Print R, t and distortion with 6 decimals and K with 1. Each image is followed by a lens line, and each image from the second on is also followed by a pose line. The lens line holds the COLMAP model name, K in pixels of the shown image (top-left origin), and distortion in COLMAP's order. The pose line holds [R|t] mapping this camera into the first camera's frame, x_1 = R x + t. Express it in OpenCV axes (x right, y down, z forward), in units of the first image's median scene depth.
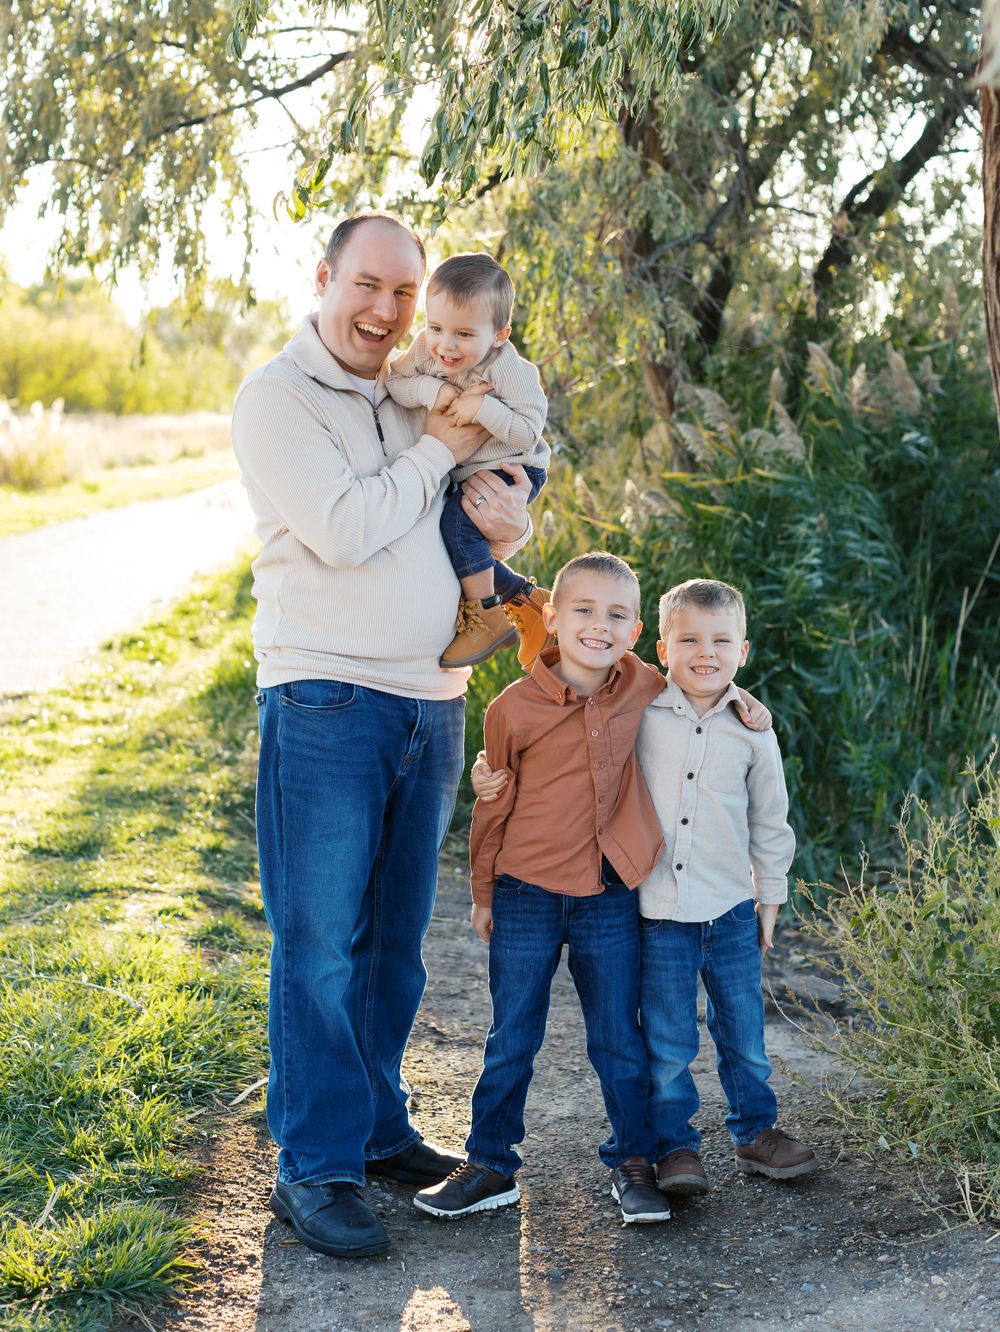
lens RADIAL K [[2605.9, 0, 452.9], [0, 2605.9, 466.2], [0, 0, 1]] dist [0.040784, -0.030853]
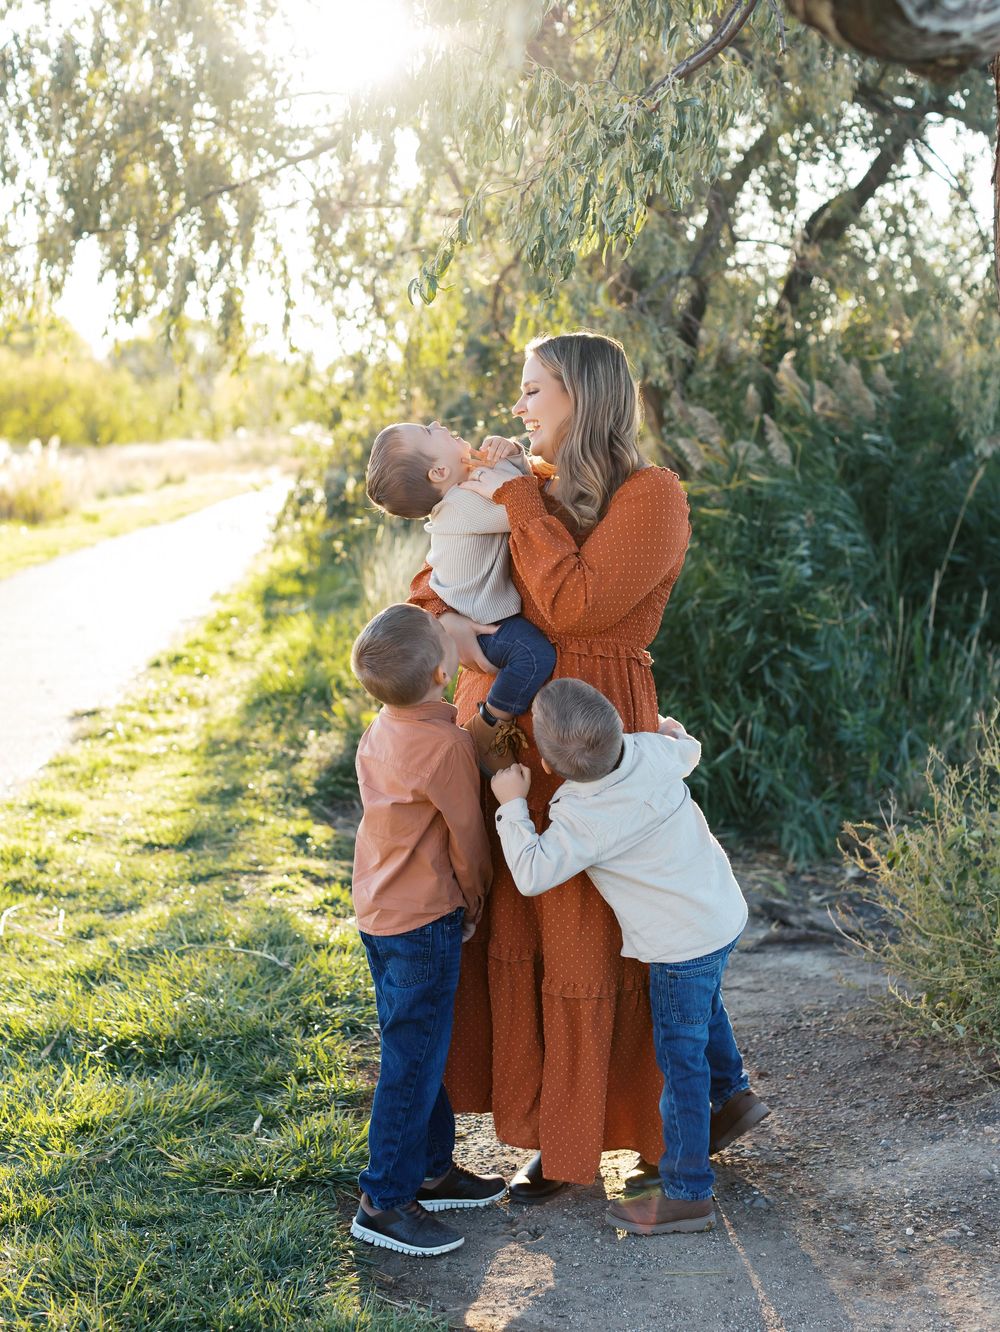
lens RADIAL K [[2458.0, 0, 516.4], [0, 2458.0, 553.3], [0, 0, 1]] dist [0.022498, -0.054311]
pose [[0.997749, -0.053937, 0.039848, -0.028479], [0.052643, 0.998073, 0.032856, -0.005344], [-0.041544, -0.030685, 0.998665, -0.061078]]
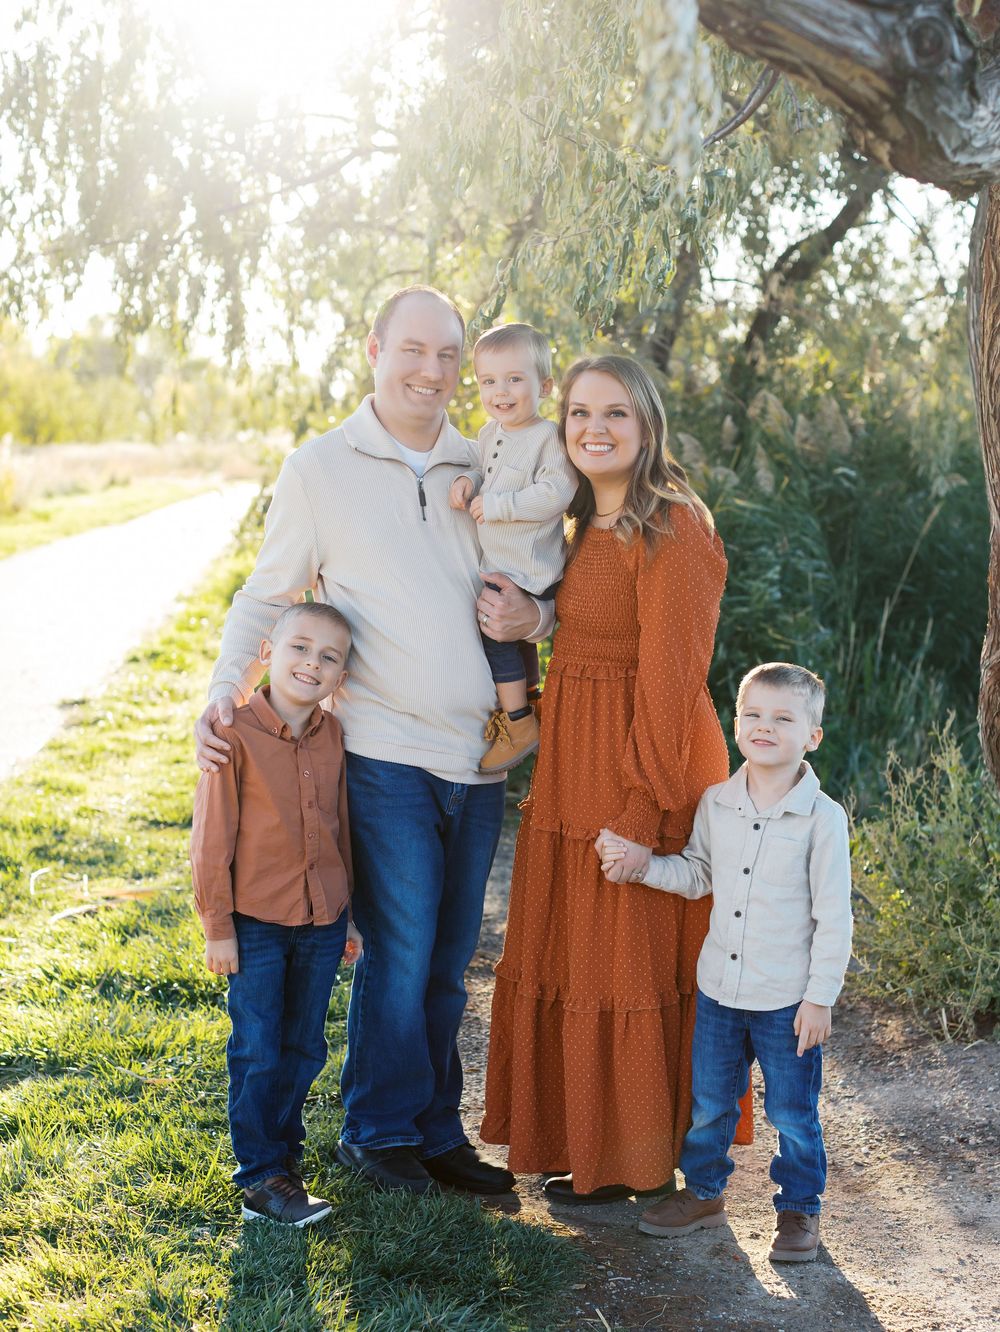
lens RADIAL K [[2447.4, 0, 543.1], [0, 2447.4, 689.5], [0, 0, 1]] dist [0.016662, -0.083823]
pose [[0.996959, -0.017491, 0.075940, -0.051412], [0.011220, 0.996551, 0.082225, -0.006206], [-0.077116, -0.081123, 0.993716, -0.125200]]
